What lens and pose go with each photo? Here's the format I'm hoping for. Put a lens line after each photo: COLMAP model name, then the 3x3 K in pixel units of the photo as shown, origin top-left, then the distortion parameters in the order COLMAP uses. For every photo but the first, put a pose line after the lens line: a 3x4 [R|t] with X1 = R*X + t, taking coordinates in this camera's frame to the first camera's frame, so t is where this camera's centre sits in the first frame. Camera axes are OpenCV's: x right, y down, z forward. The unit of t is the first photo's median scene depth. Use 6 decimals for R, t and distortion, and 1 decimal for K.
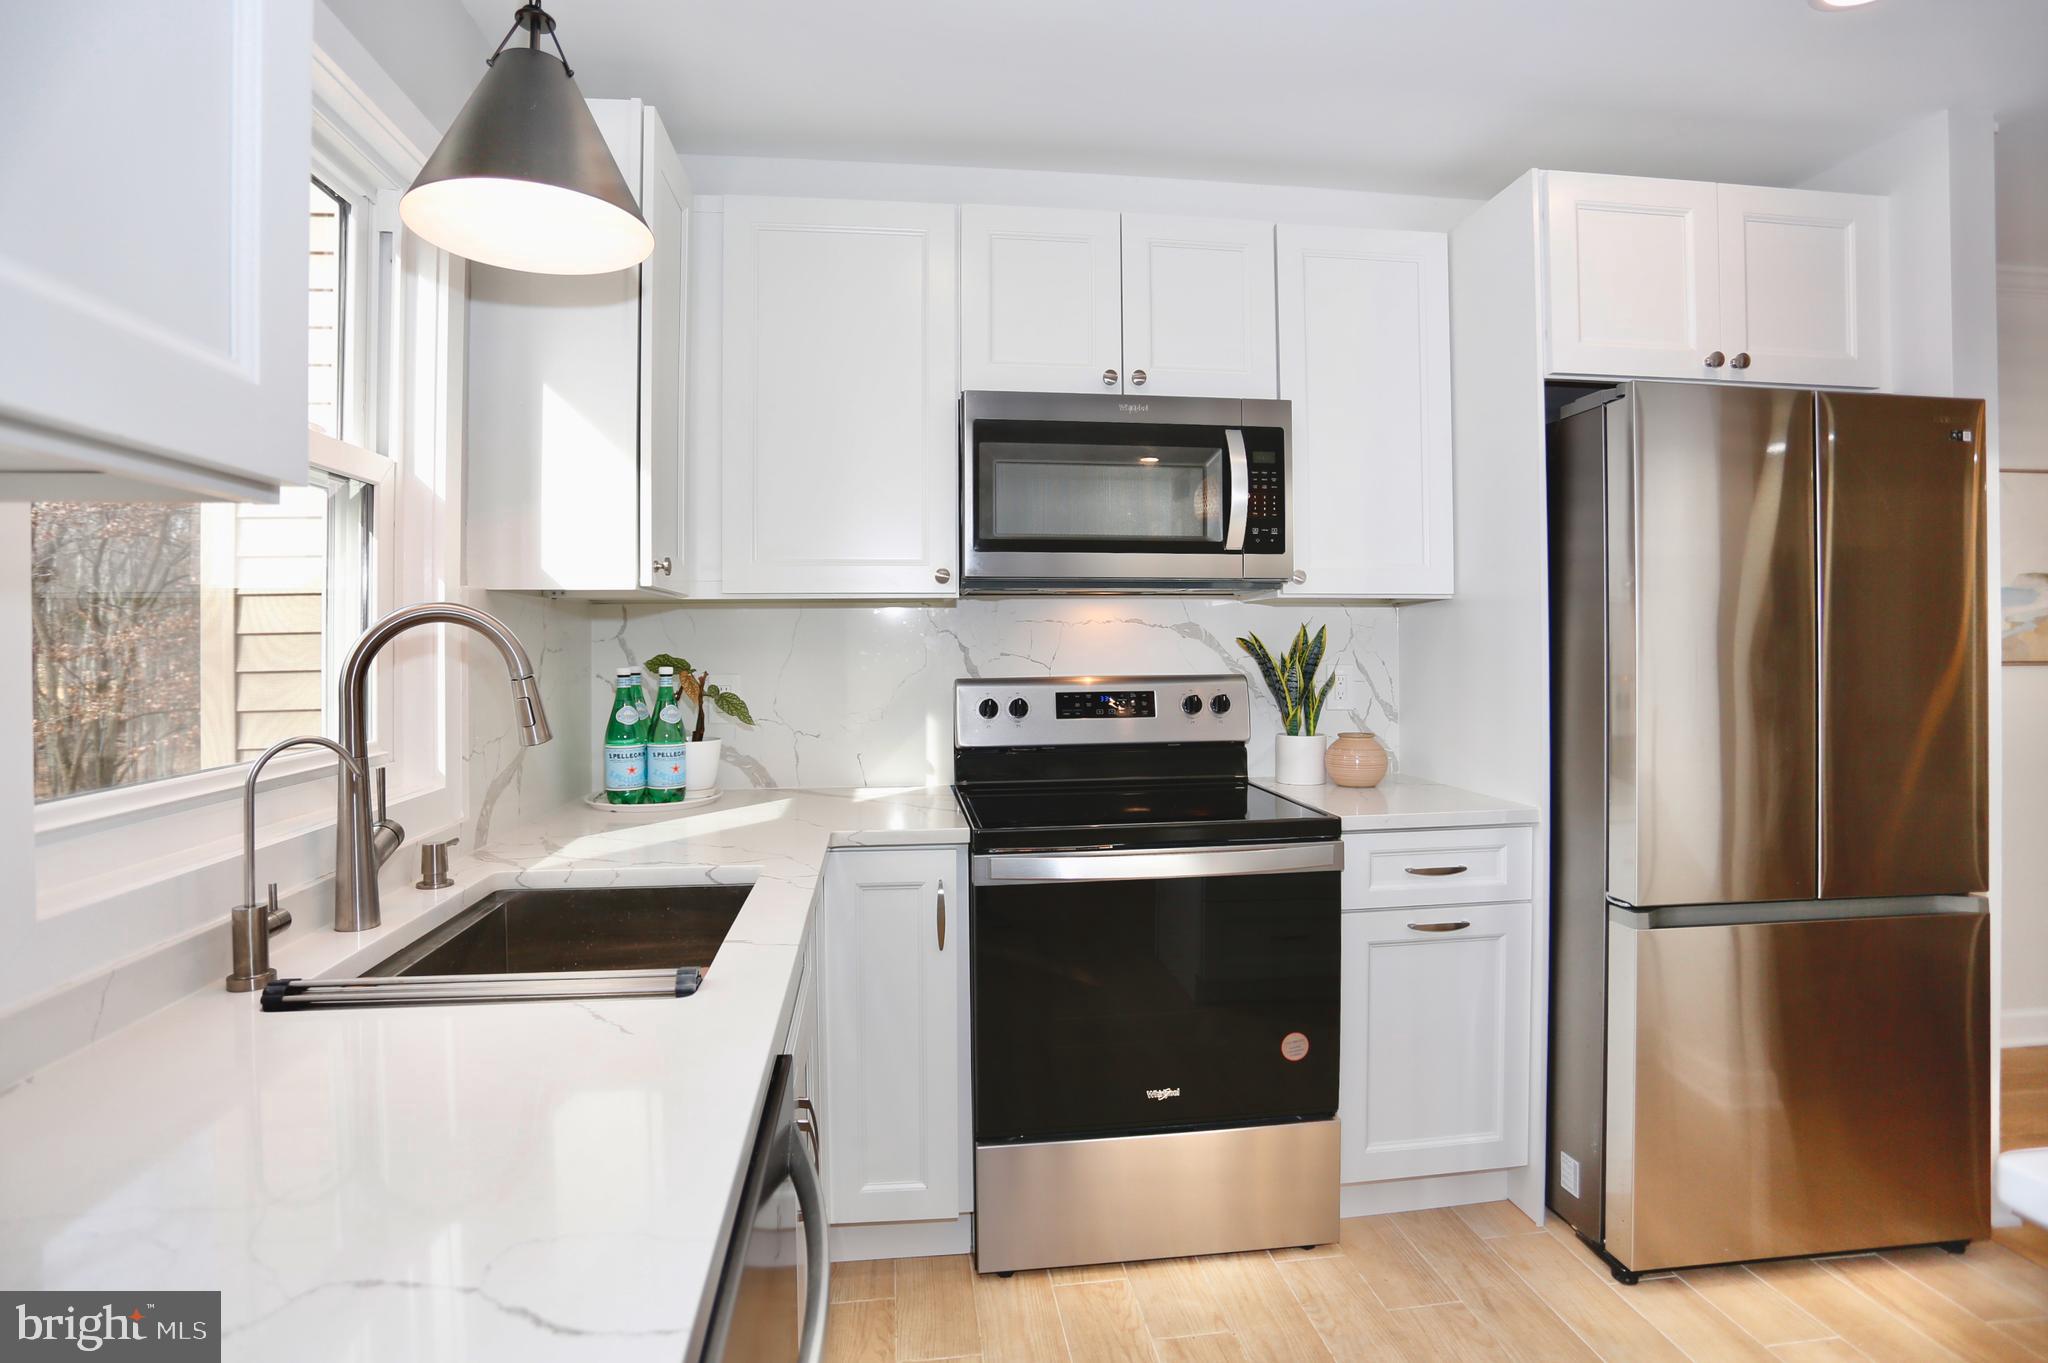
lens RADIAL K [[1015.5, 0, 1016.4], [0, 1015.5, 643.5], [0, 0, 1]] dist [-0.068725, 0.000763]
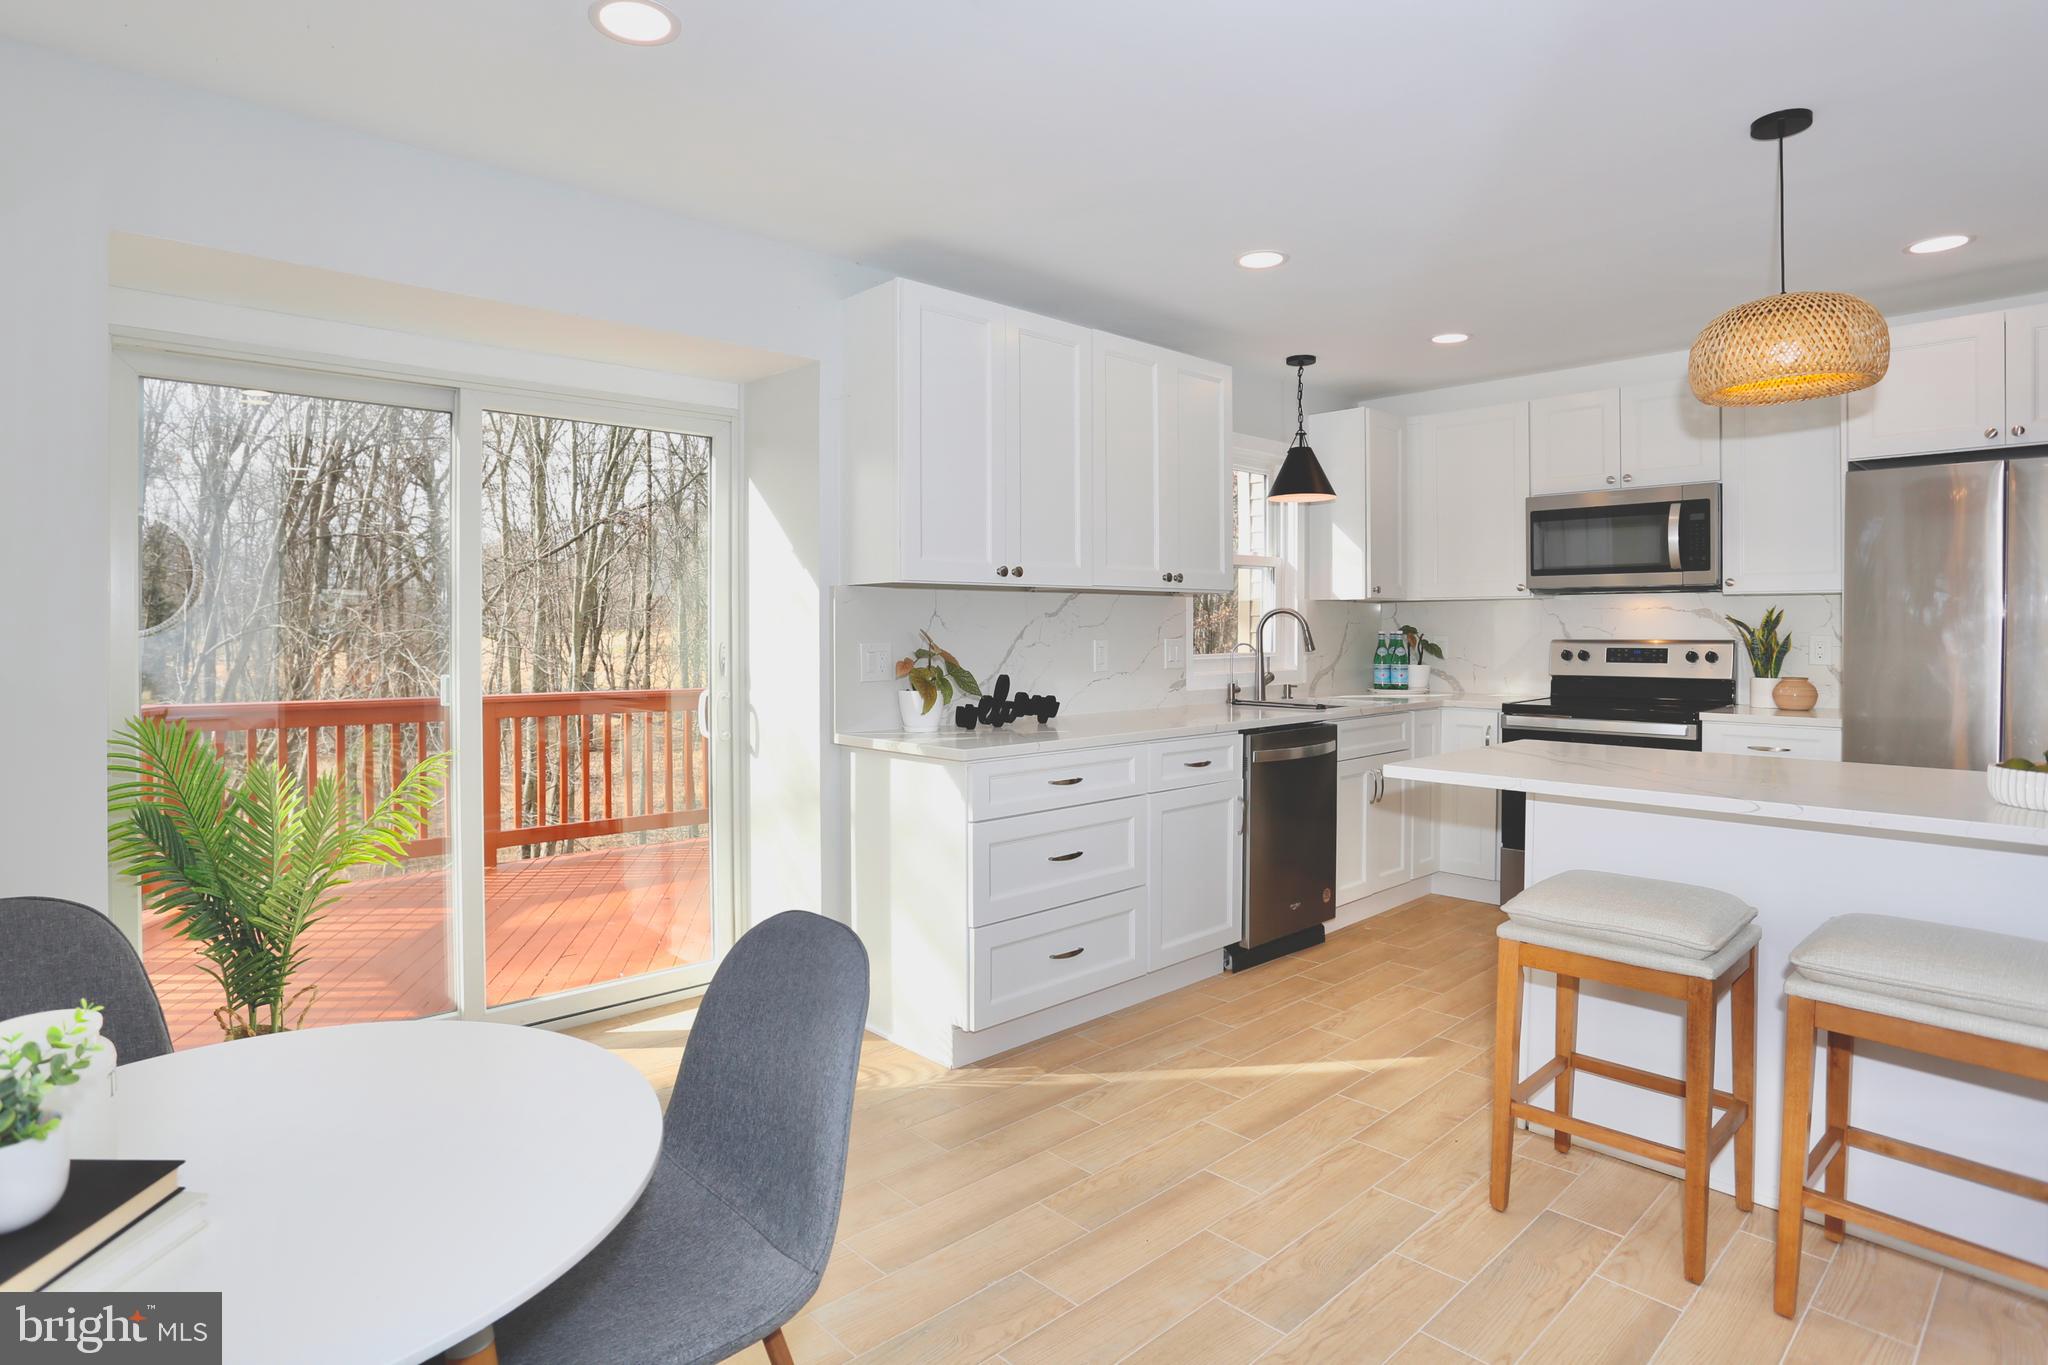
lens RADIAL K [[1064.6, 0, 1020.1], [0, 1064.6, 630.0], [0, 0, 1]] dist [-0.043857, 0.026299]
pose [[0.595488, 0.007393, -0.803331, 1.034609], [-0.002359, 0.999969, 0.007454, 0.005361], [0.803361, -0.002544, 0.595487, -1.078187]]
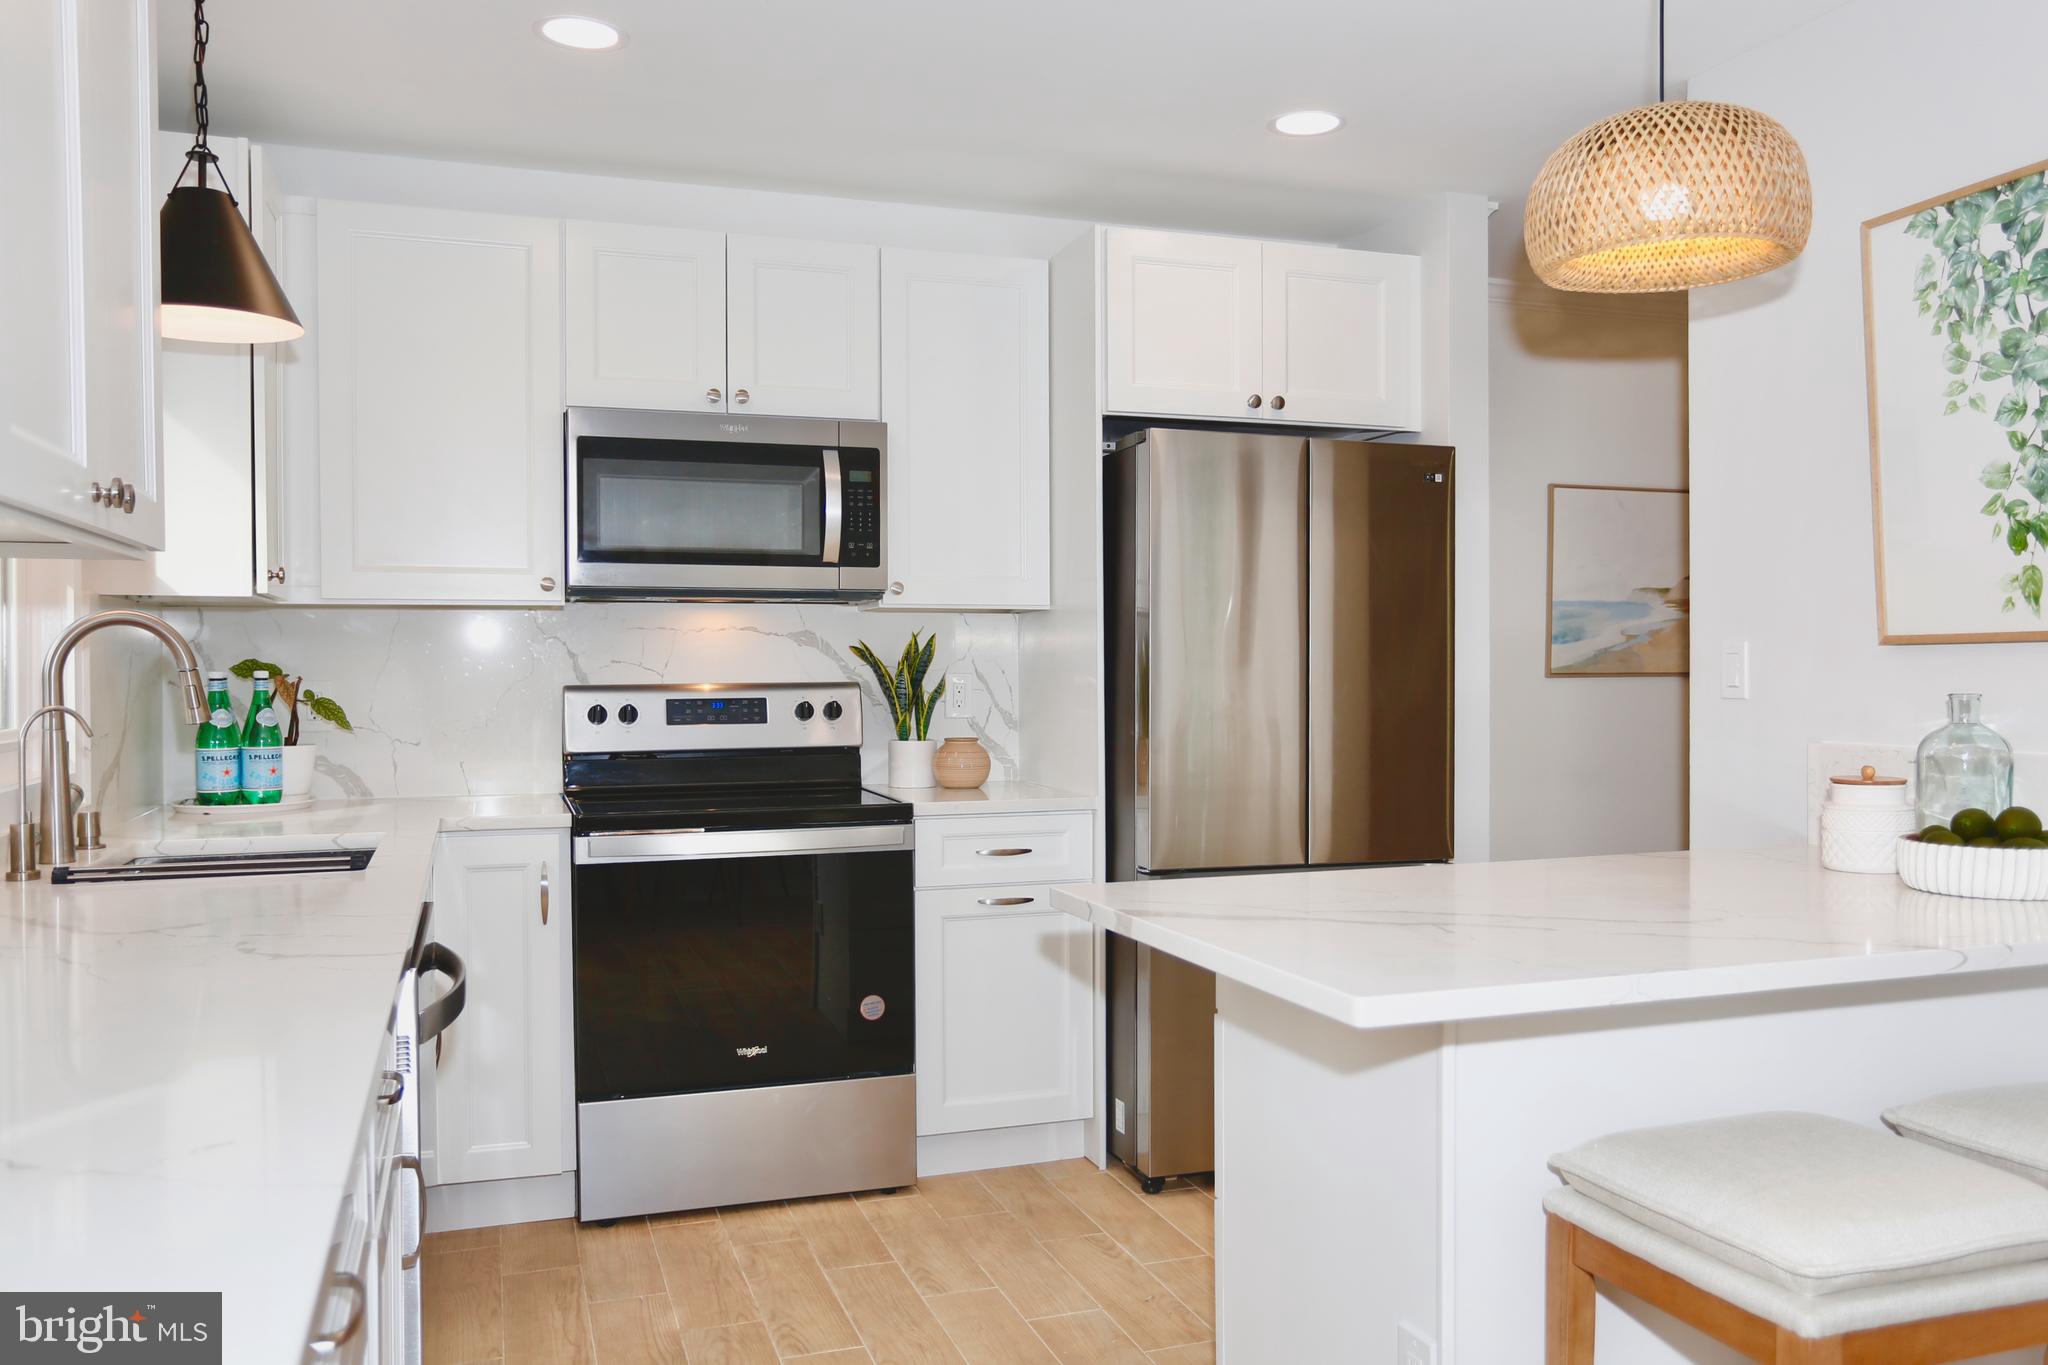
lens RADIAL K [[1631.8, 0, 1076.8], [0, 1631.8, 692.0], [0, 0, 1]] dist [-0.057053, 0.096738]
pose [[0.974632, -0.000960, 0.223810, 0.083130], [-0.002802, 0.999860, 0.016490, 0.015069], [-0.223794, -0.016699, 0.974493, -0.744313]]
